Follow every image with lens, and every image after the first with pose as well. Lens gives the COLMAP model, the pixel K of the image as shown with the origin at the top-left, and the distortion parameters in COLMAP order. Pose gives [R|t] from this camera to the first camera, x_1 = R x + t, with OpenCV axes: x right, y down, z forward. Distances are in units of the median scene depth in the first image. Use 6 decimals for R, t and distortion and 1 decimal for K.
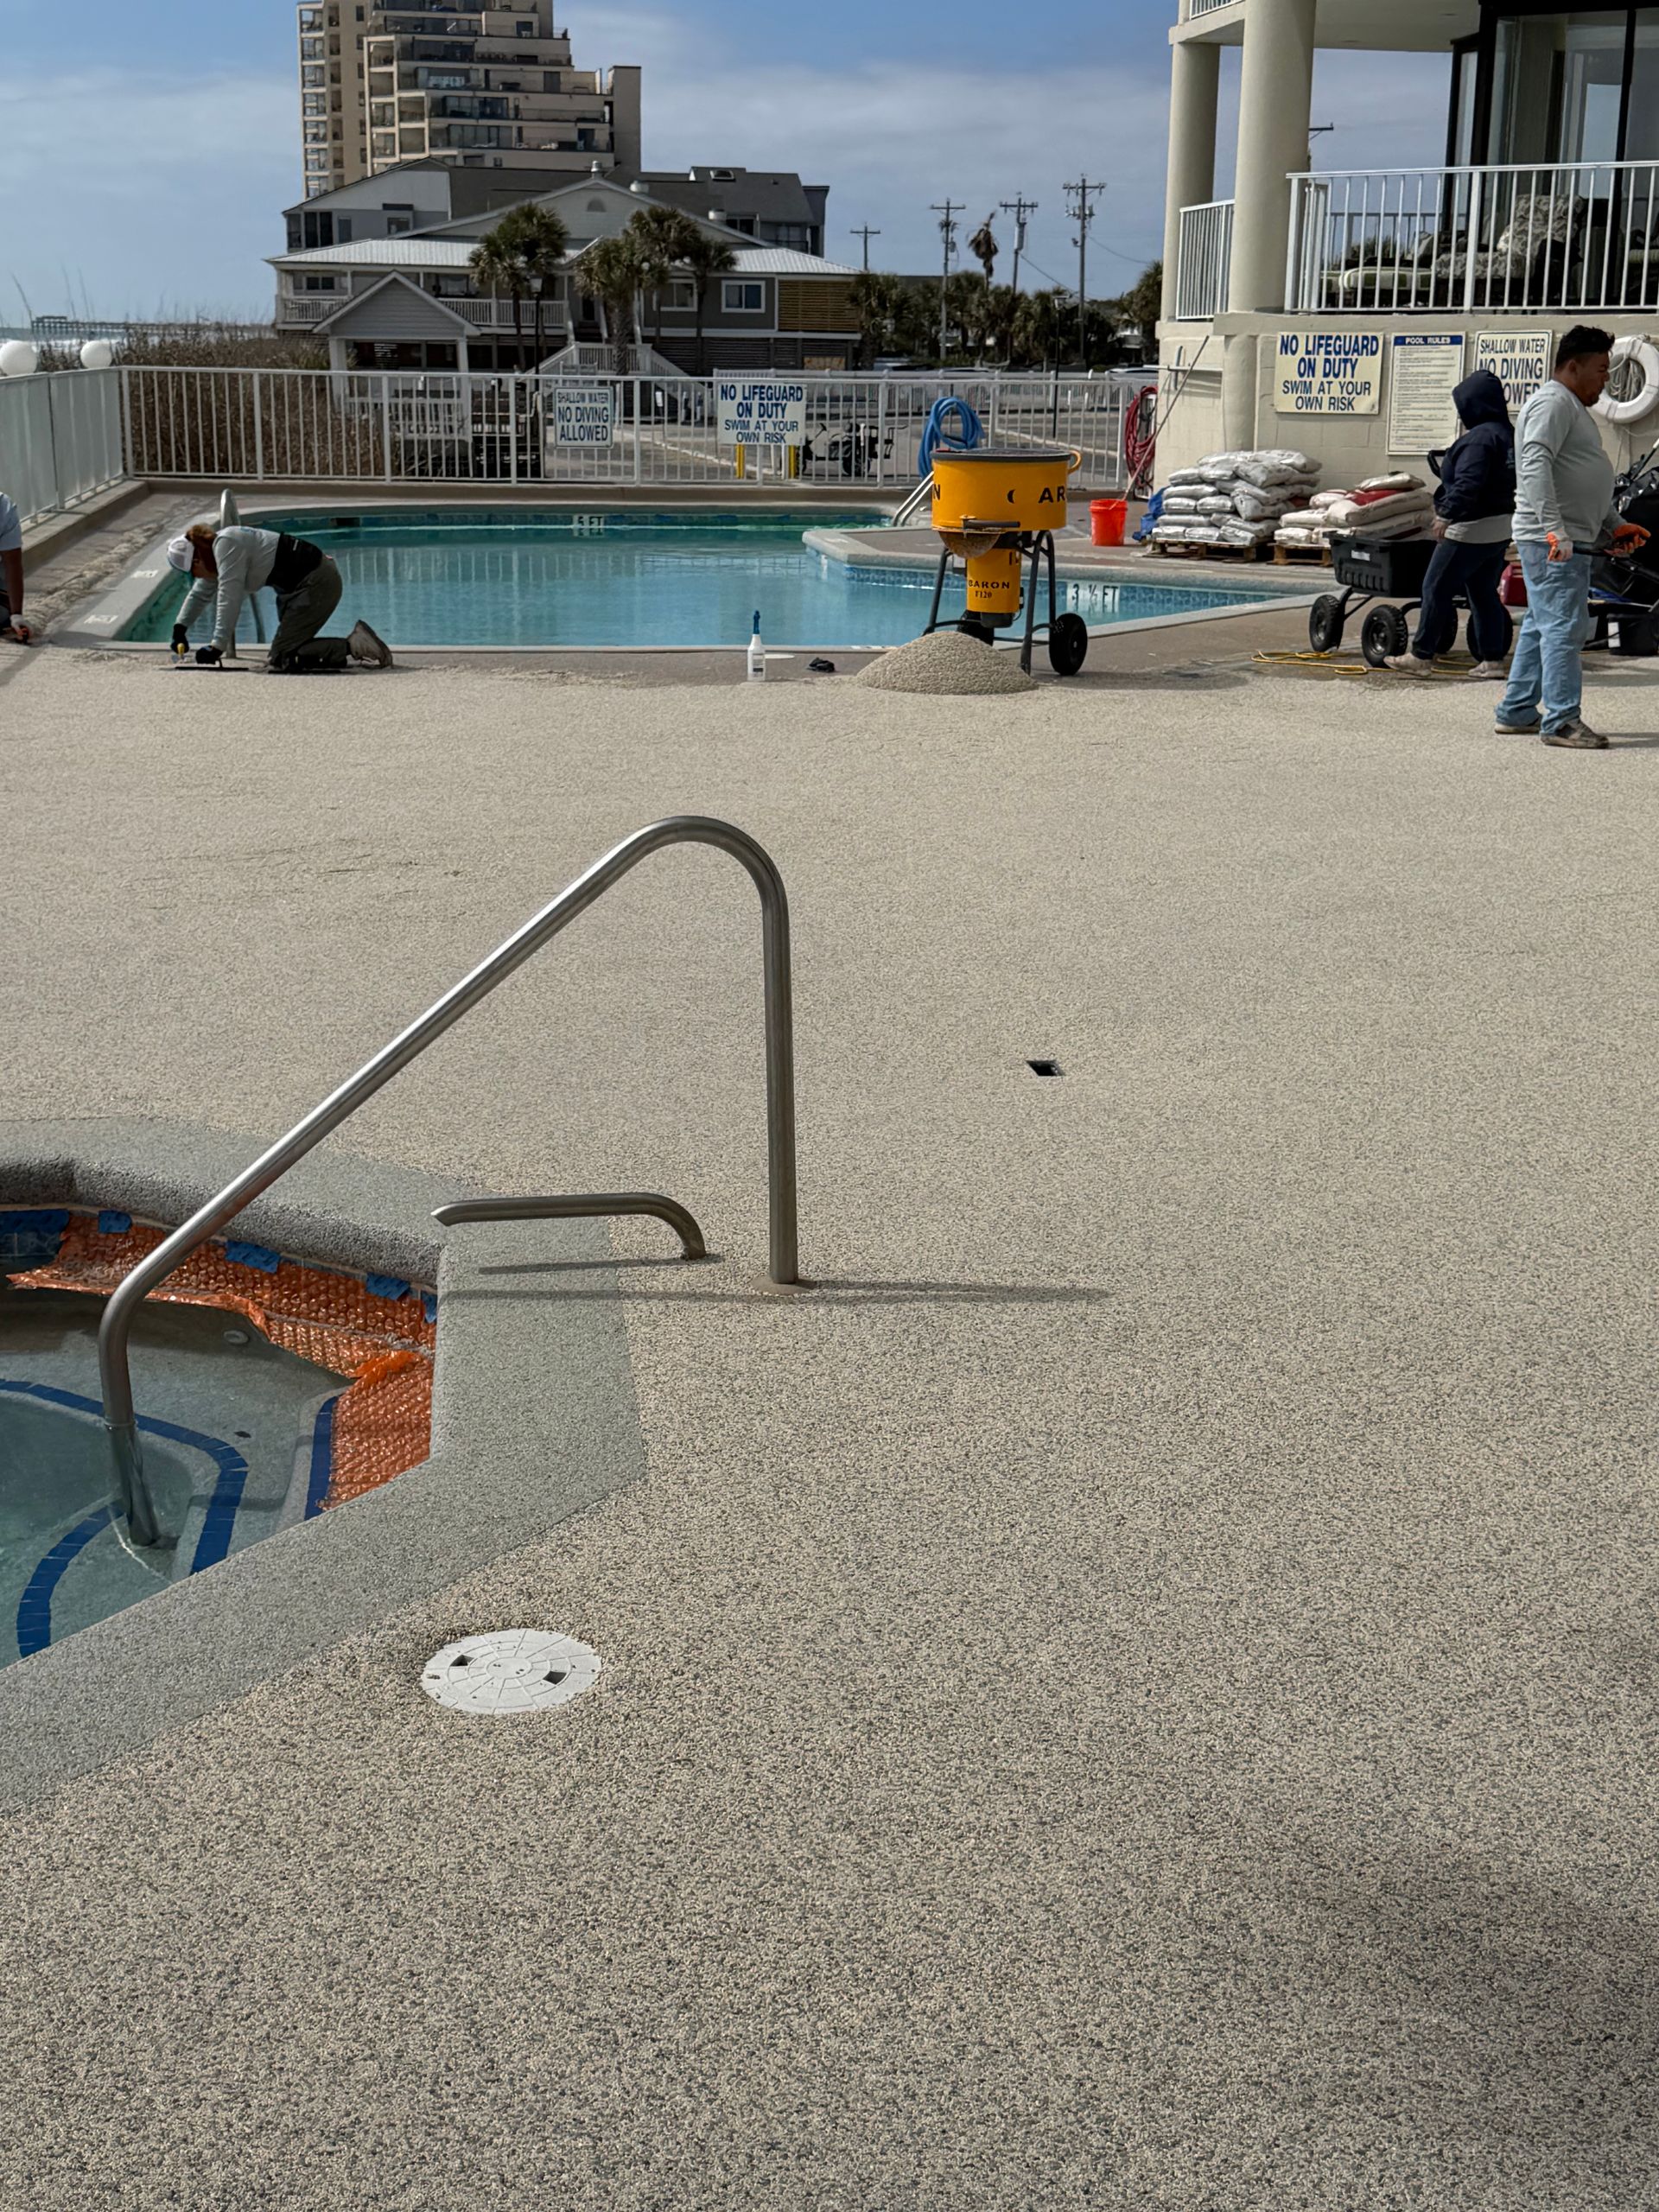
lens RADIAL K [[2945.1, 0, 841.8], [0, 2945.1, 1086.0], [0, 0, 1]] dist [0.116374, 0.000000]
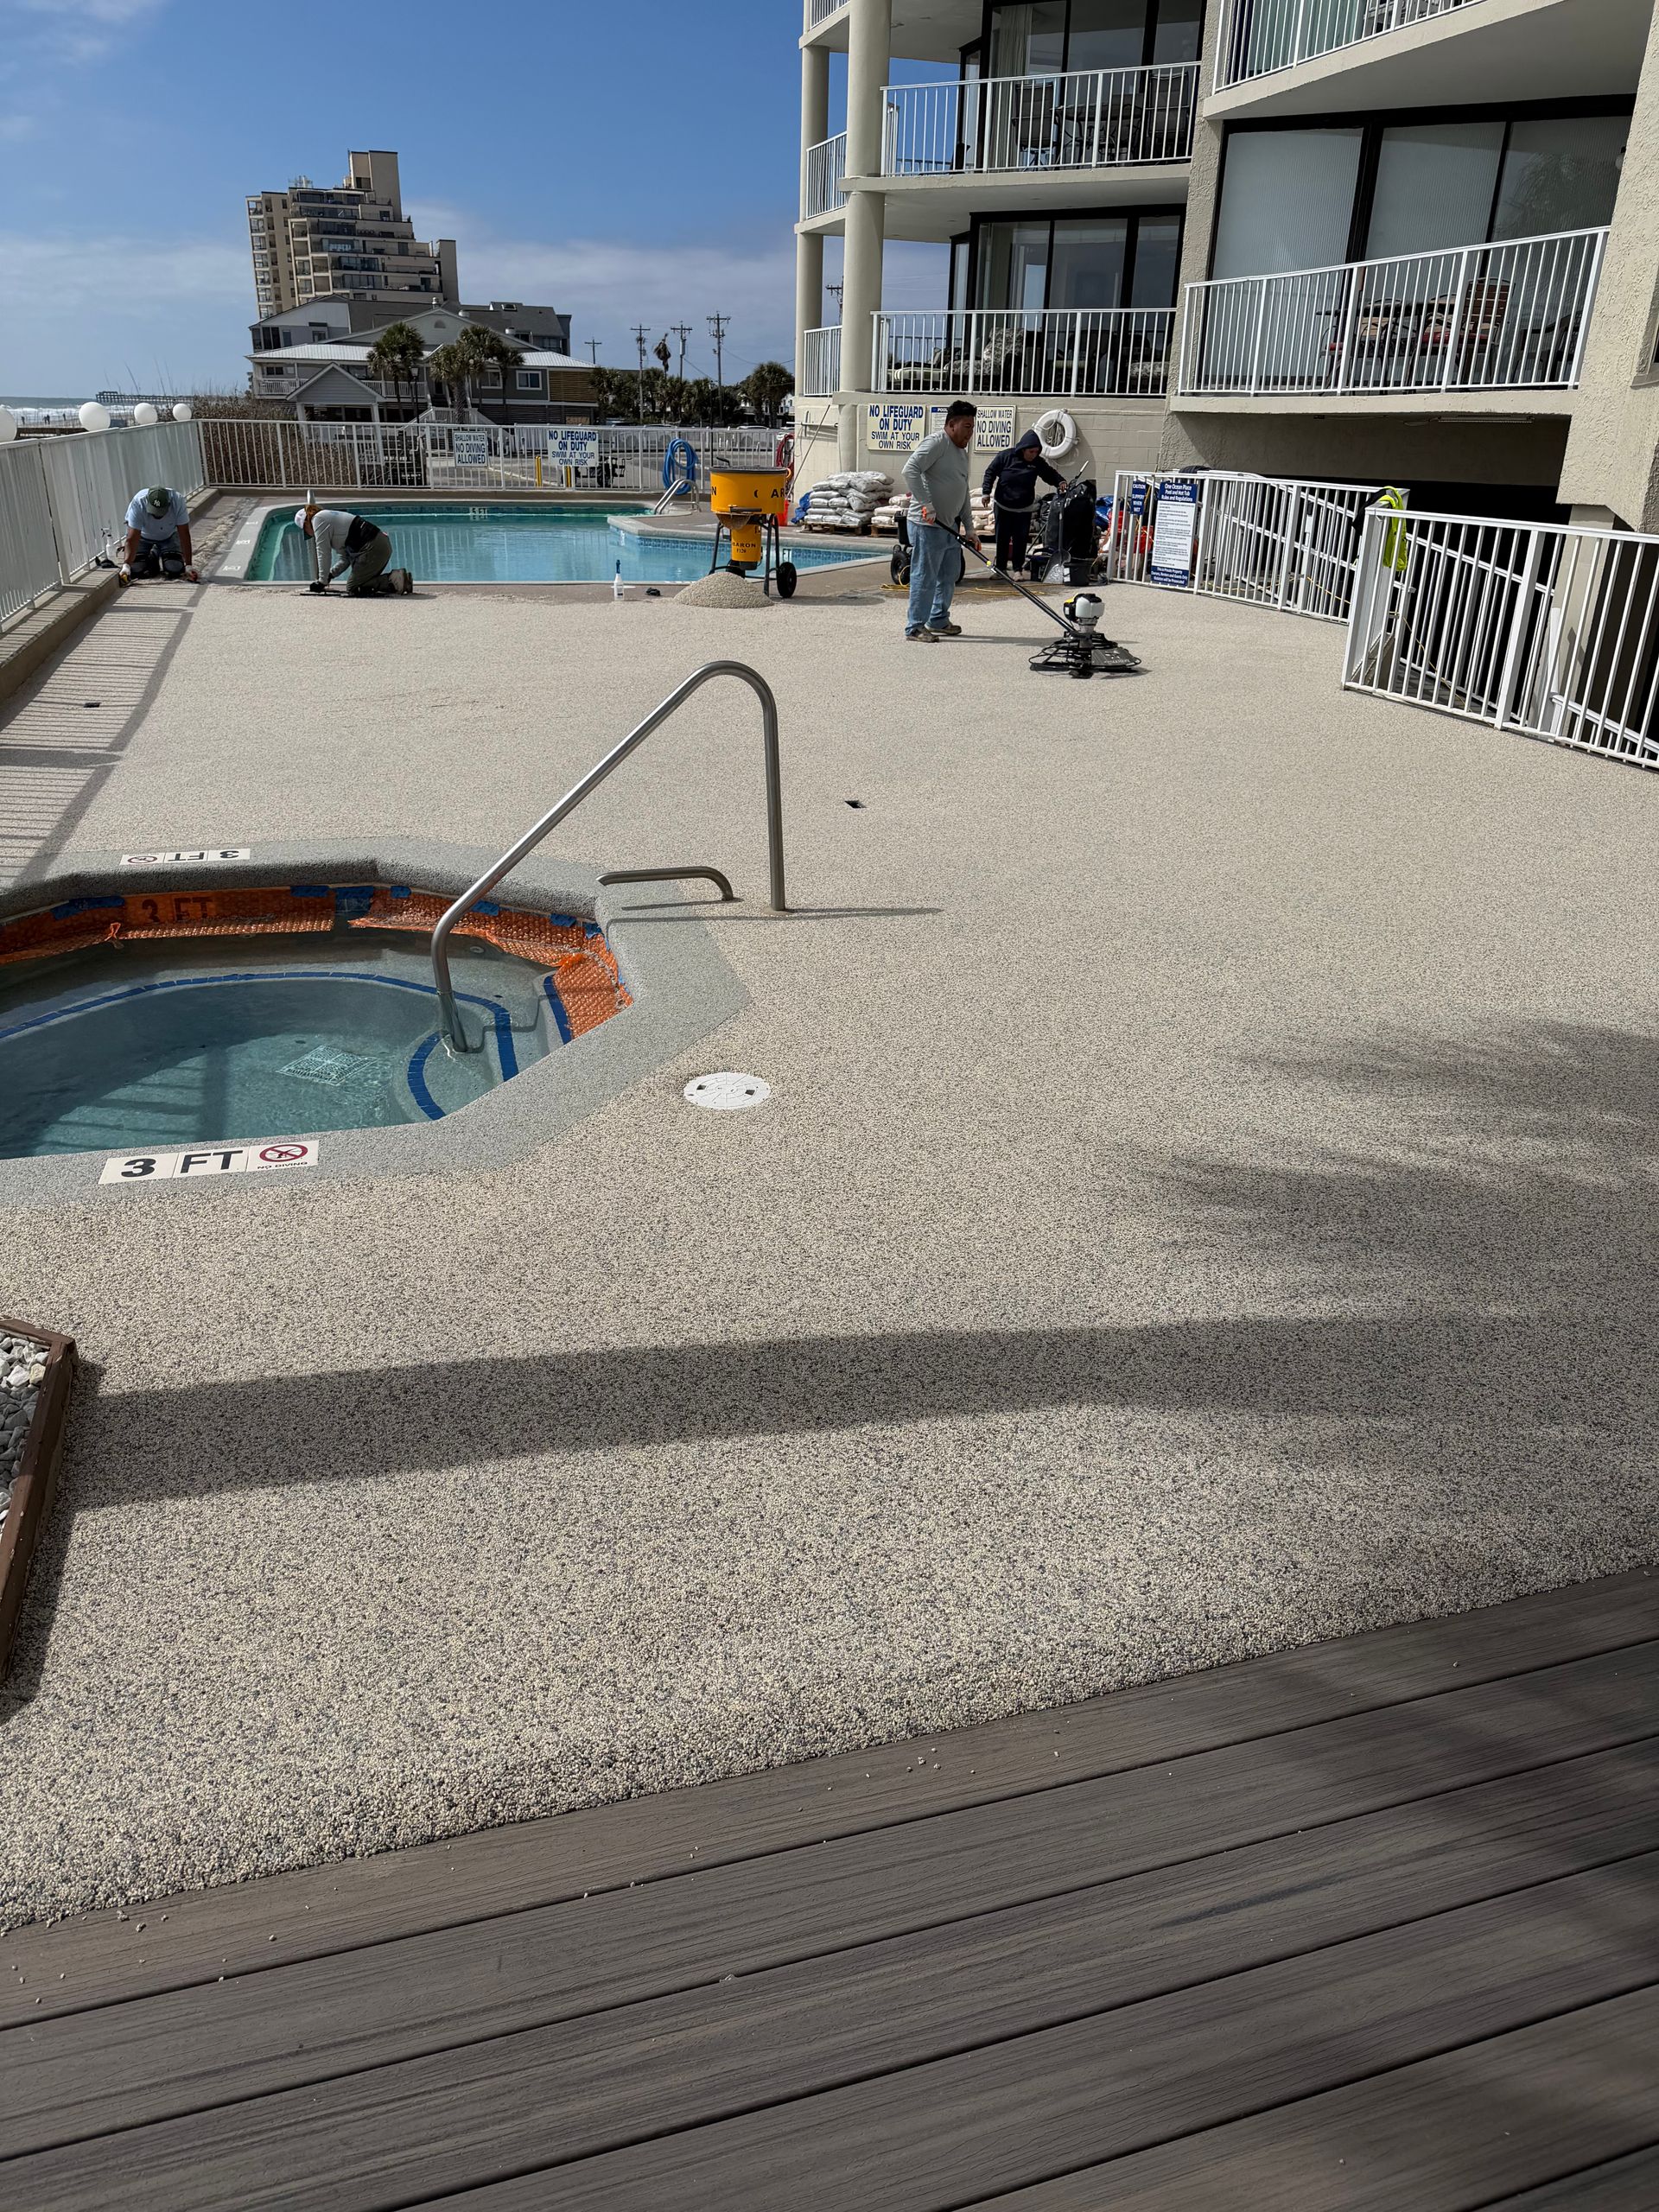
lens RADIAL K [[1559.3, 0, 820.7], [0, 1559.3, 1117.7], [0, 0, 1]] dist [0.041004, -0.057262]
pose [[0.989844, -0.050273, 0.132973, -0.033285], [0.025972, 0.983591, 0.178534, 0.004529], [-0.139766, -0.173268, 0.974907, -0.008381]]
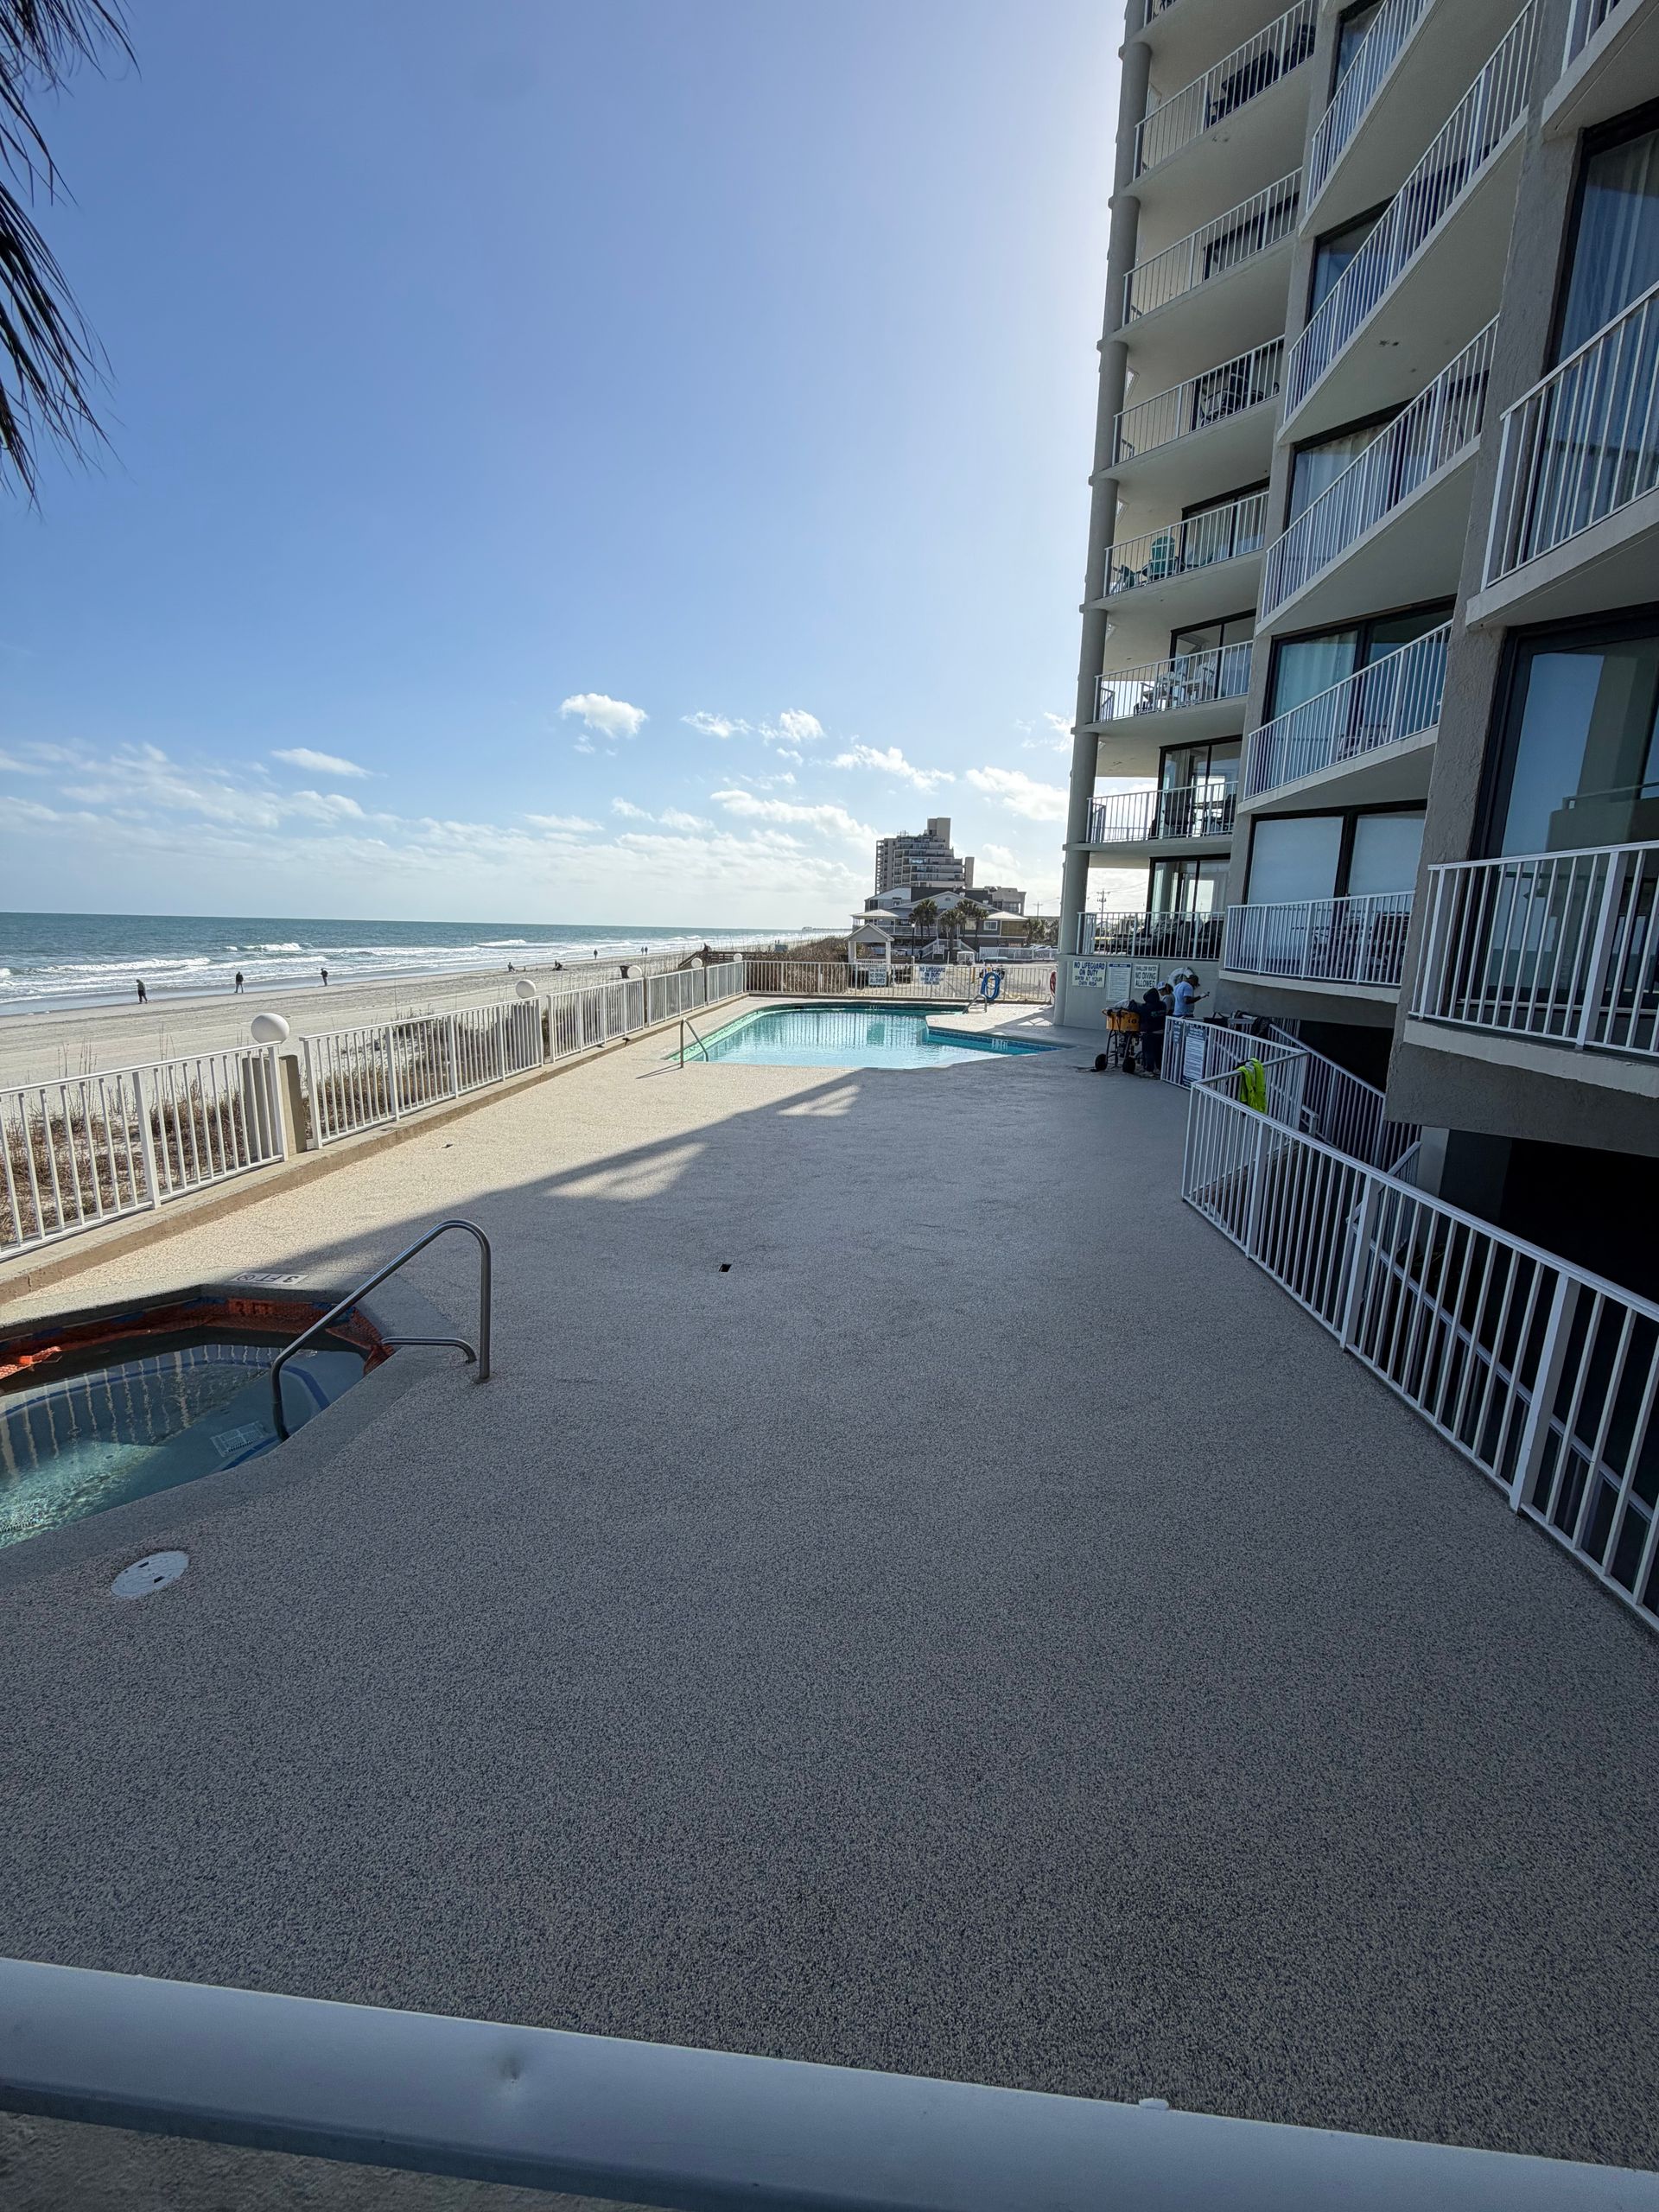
lens RADIAL K [[886.8, 0, 845.6], [0, 886.8, 1115.5], [0, 0, 1]] dist [-0.001451, -0.000914]
pose [[0.976206, 0.053741, -0.210080, 0.121883], [-0.062483, 0.997425, -0.035198, -0.044995], [0.207648, 0.047487, 0.977050, 0.046481]]
